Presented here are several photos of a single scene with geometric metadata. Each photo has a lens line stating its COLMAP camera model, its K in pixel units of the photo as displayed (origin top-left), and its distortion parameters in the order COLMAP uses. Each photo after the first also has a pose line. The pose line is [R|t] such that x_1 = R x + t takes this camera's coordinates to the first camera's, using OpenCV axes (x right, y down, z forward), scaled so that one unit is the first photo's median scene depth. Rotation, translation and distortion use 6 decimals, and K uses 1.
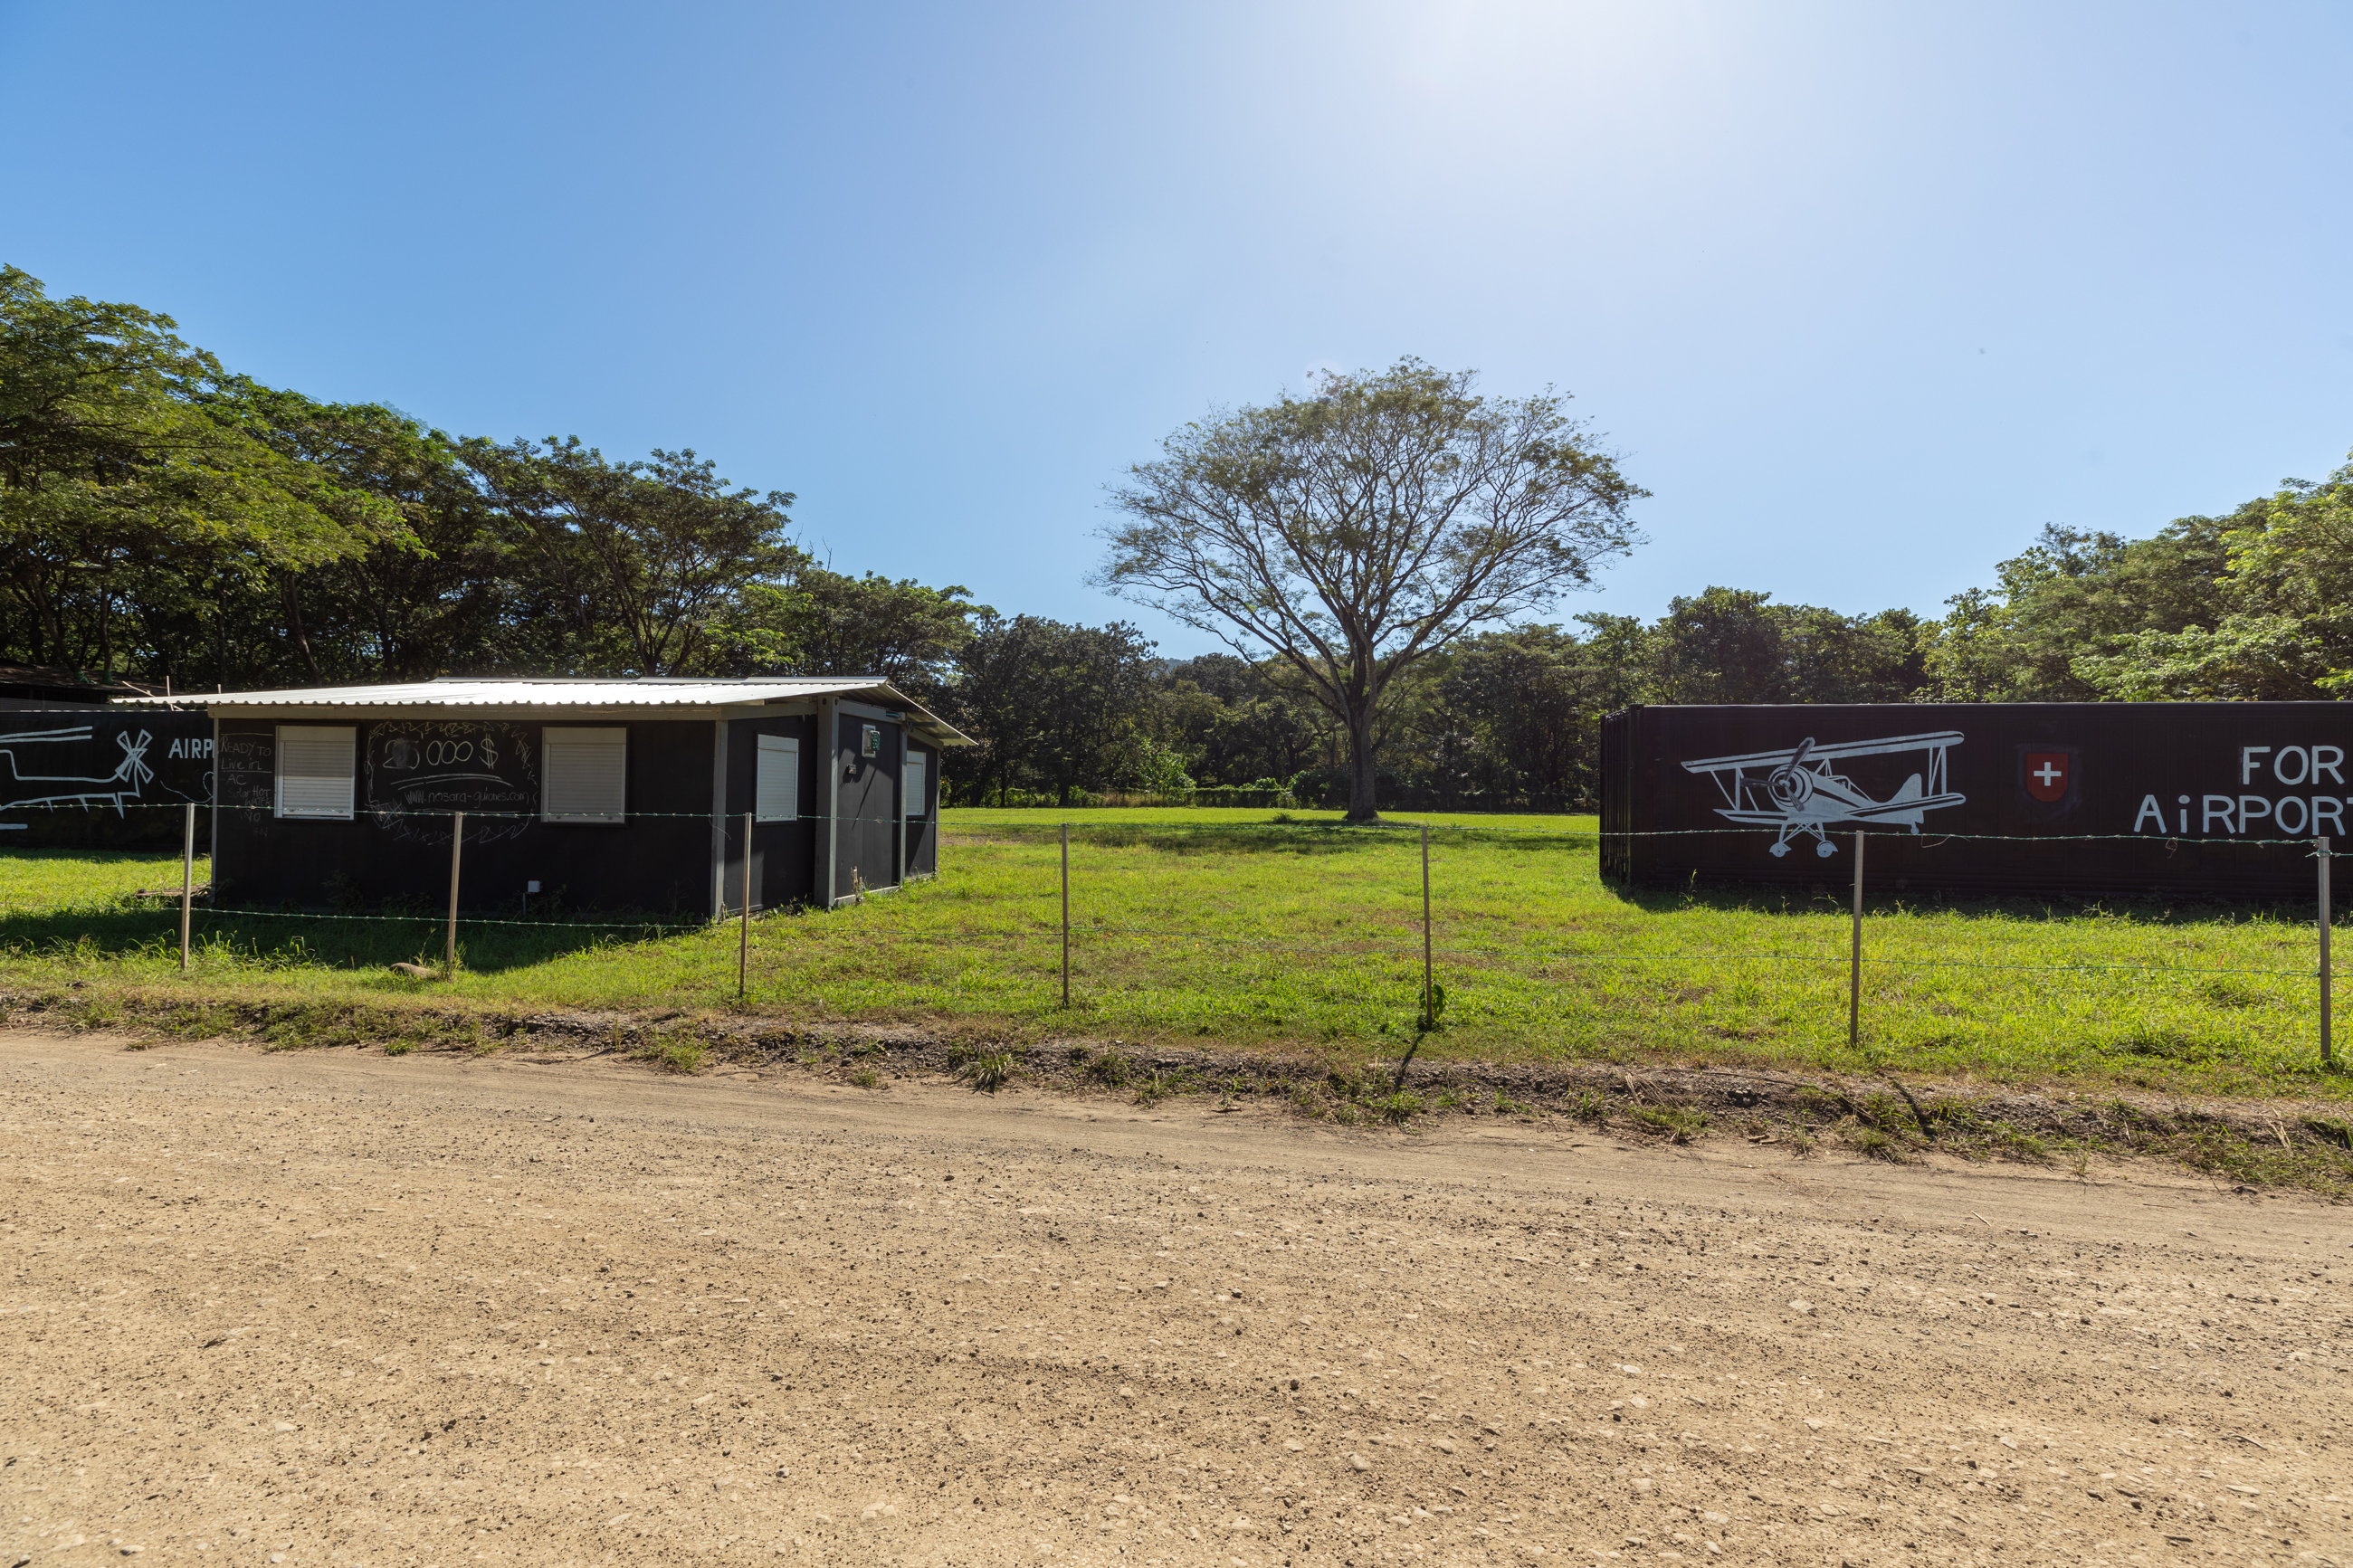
lens RADIAL K [[1062.8, 0, 1181.9], [0, 1062.8, 785.1], [0, 0, 1]] dist [0.017383, -0.001001]
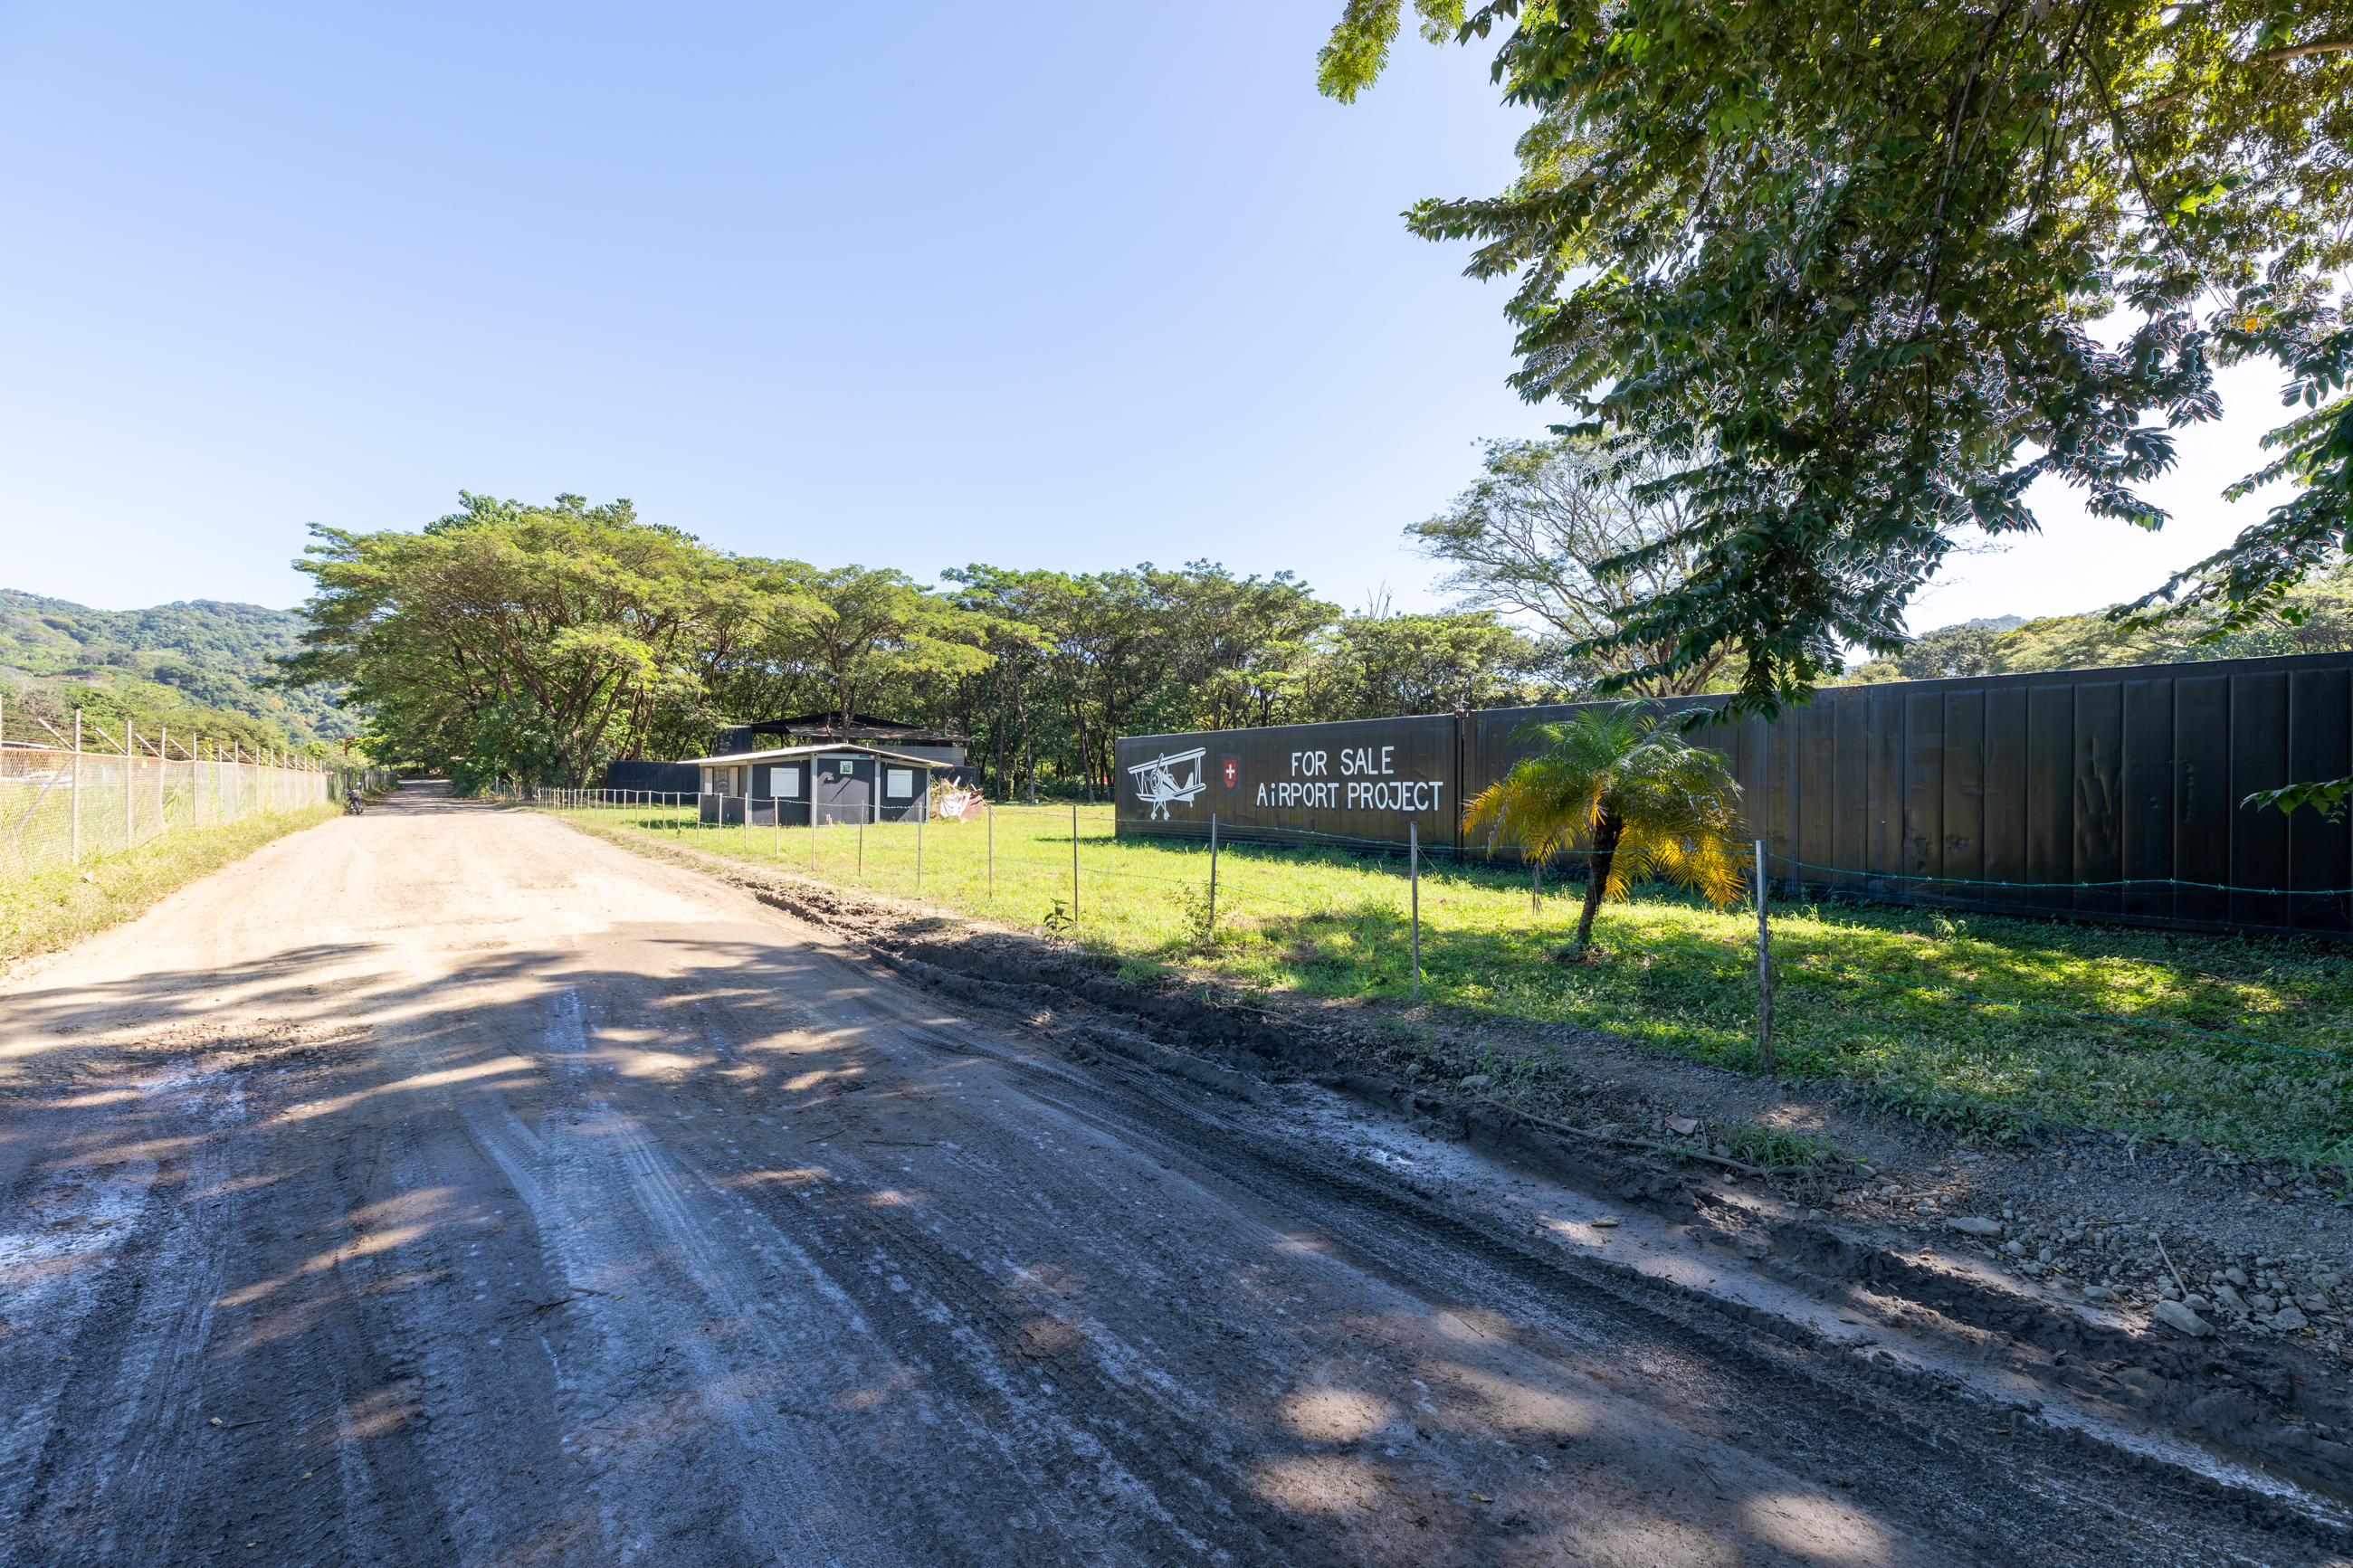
lens RADIAL K [[1062.8, 0, 1181.9], [0, 1062.8, 785.1], [0, 0, 1]] dist [0.017383, -0.001001]
pose [[0.714697, -0.009949, -0.699363, 1.887049], [0.009095, 0.999946, -0.004930, 0.018372], [0.699375, -0.002837, 0.714749, -0.248001]]
